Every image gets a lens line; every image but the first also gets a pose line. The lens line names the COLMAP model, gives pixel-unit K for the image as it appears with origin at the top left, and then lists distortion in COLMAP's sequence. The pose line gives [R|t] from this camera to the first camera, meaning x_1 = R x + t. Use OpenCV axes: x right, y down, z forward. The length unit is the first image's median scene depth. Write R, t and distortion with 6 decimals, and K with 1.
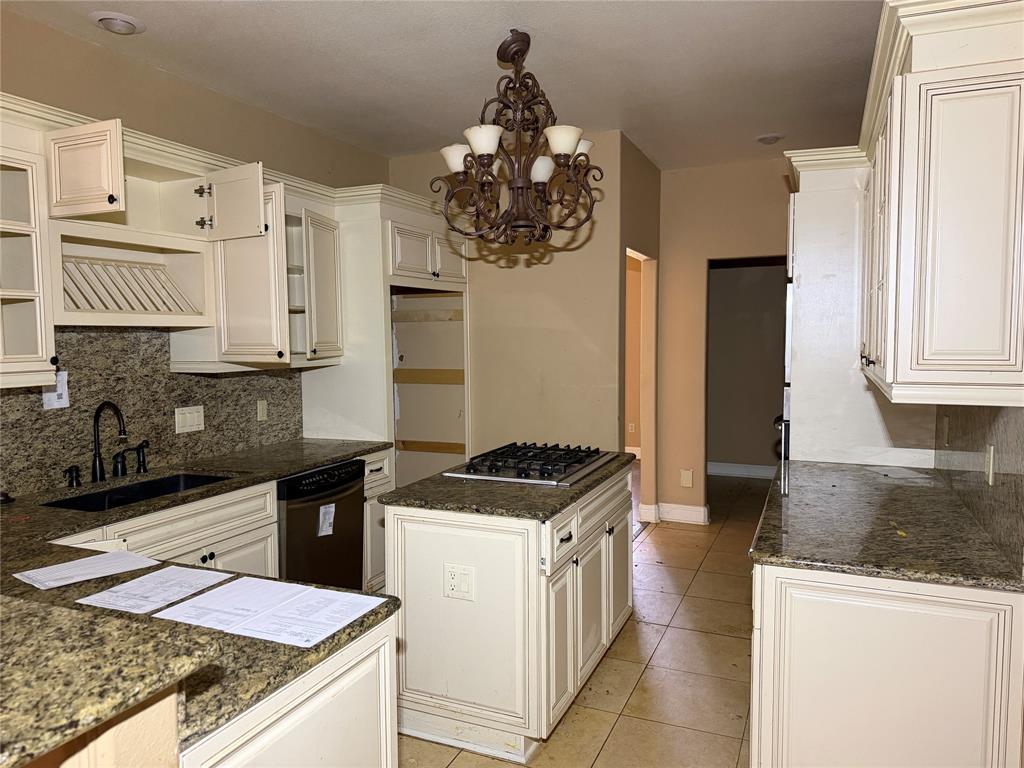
lens RADIAL K [[715.5, 0, 512.0], [0, 715.5, 384.0], [0, 0, 1]] dist [0.002439, 0.000295]
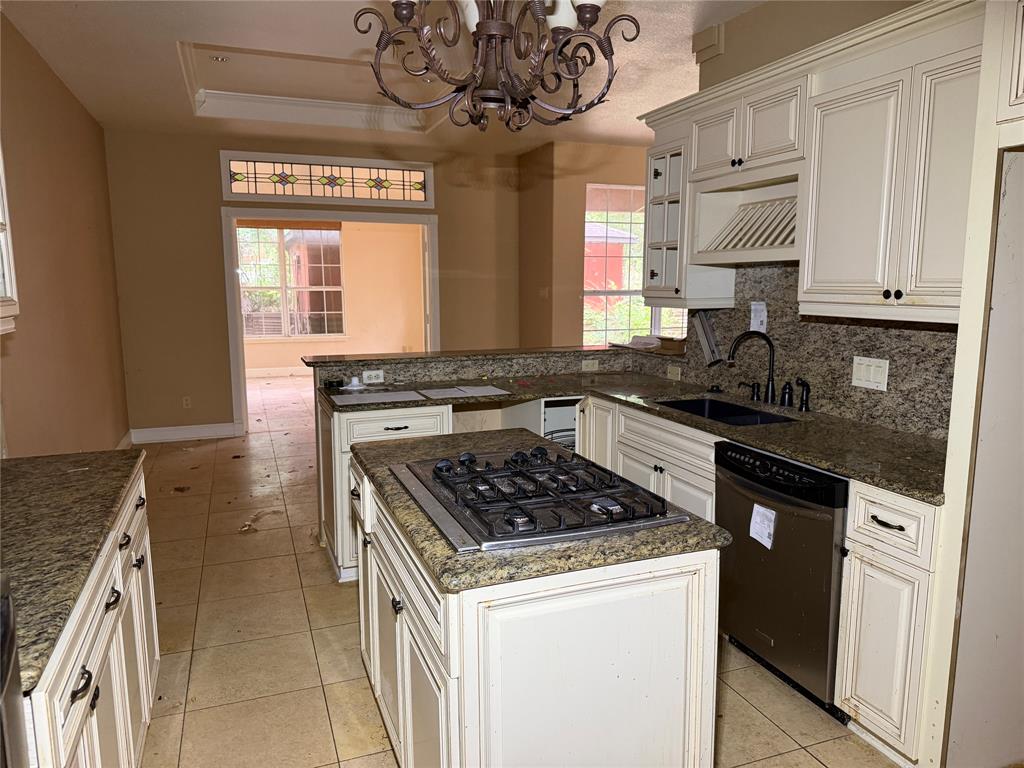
lens RADIAL K [[715.5, 0, 512.0], [0, 715.5, 384.0], [0, 0, 1]] dist [0.002439, 0.000295]
pose [[-0.714230, 0.115467, -0.690321, 0.425072], [-0.037254, 0.978628, 0.202235, -0.092309], [0.698919, 0.170159, -0.694664, 1.328691]]
